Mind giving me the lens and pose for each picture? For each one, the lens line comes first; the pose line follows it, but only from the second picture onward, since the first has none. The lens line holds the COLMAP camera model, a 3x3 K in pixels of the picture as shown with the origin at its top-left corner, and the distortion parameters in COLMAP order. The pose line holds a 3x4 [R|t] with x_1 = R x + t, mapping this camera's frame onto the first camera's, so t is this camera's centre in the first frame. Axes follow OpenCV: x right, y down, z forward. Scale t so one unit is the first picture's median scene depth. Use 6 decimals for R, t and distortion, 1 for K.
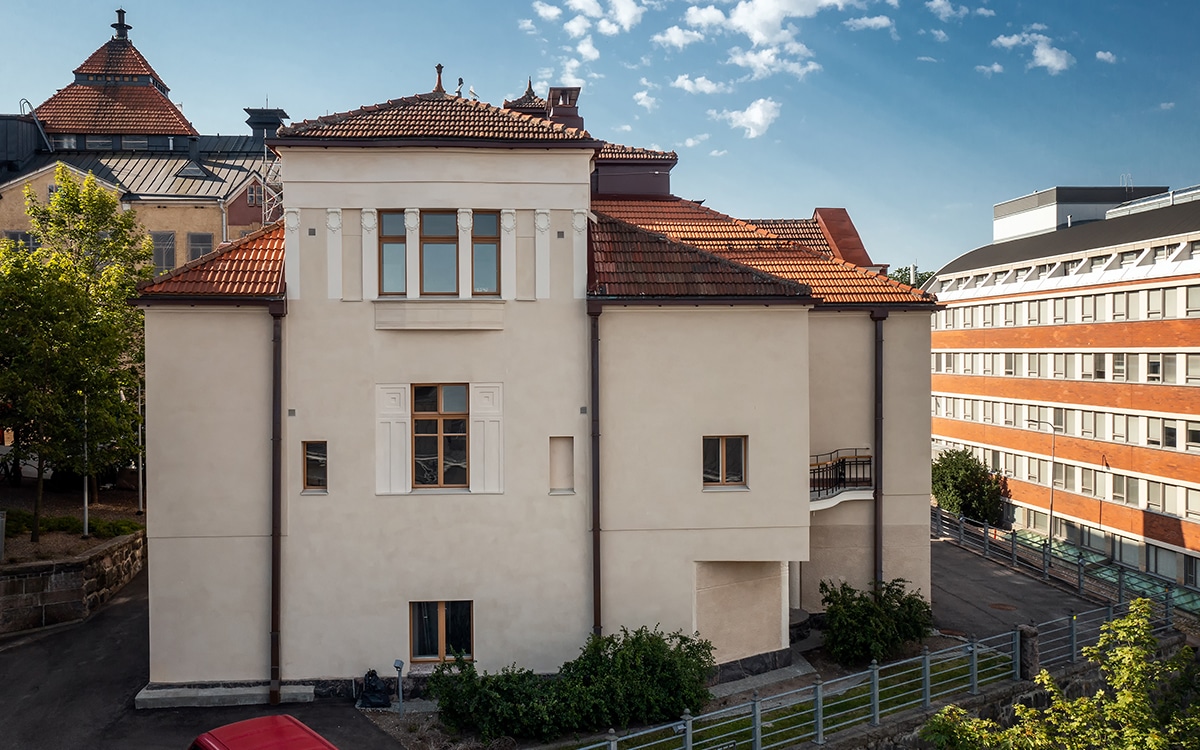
lens RADIAL K [[960.9, 0, 600.0], [0, 960.9, 375.0], [0, 0, 1]] dist [-0.002694, -0.000204]
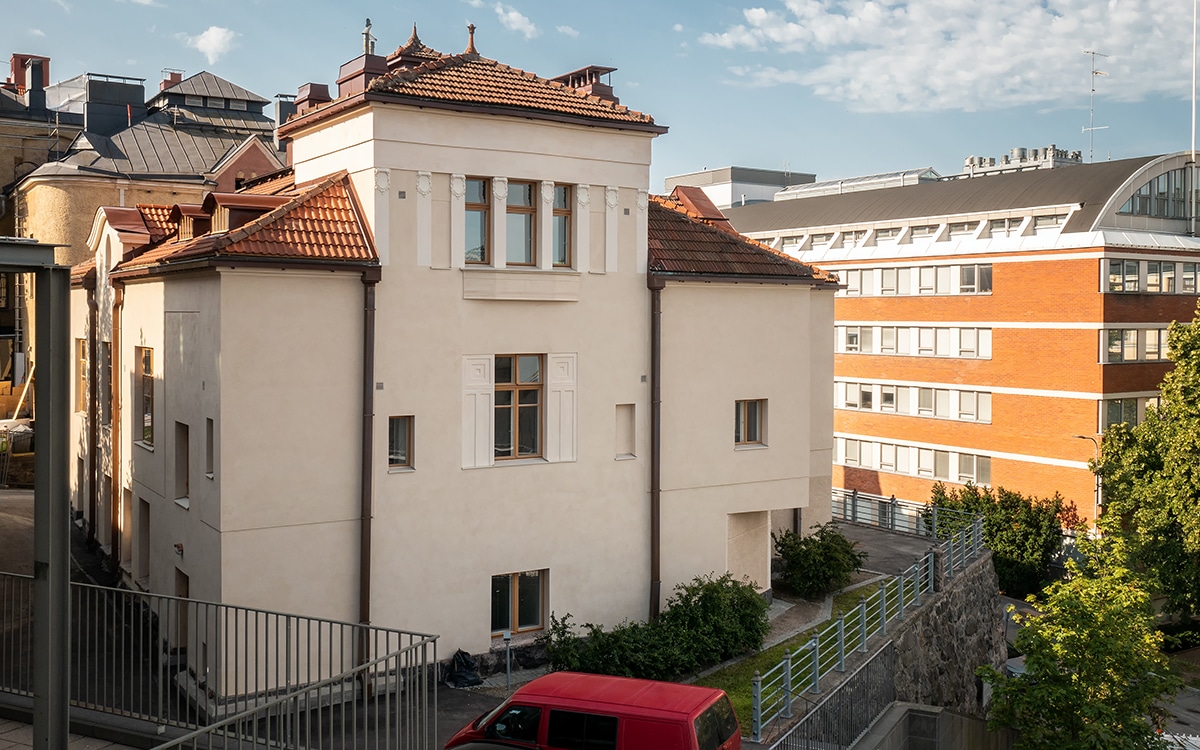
lens RADIAL K [[1153.3, 0, 600.2], [0, 1153.3, 351.1], [0, 0, 1]] dist [-0.010173, -0.002489]
pose [[0.874335, -0.004160, 0.485304, -0.675351], [0.002542, 0.999989, 0.003992, 0.001101], [-0.485316, -0.002256, 0.874336, -0.087215]]
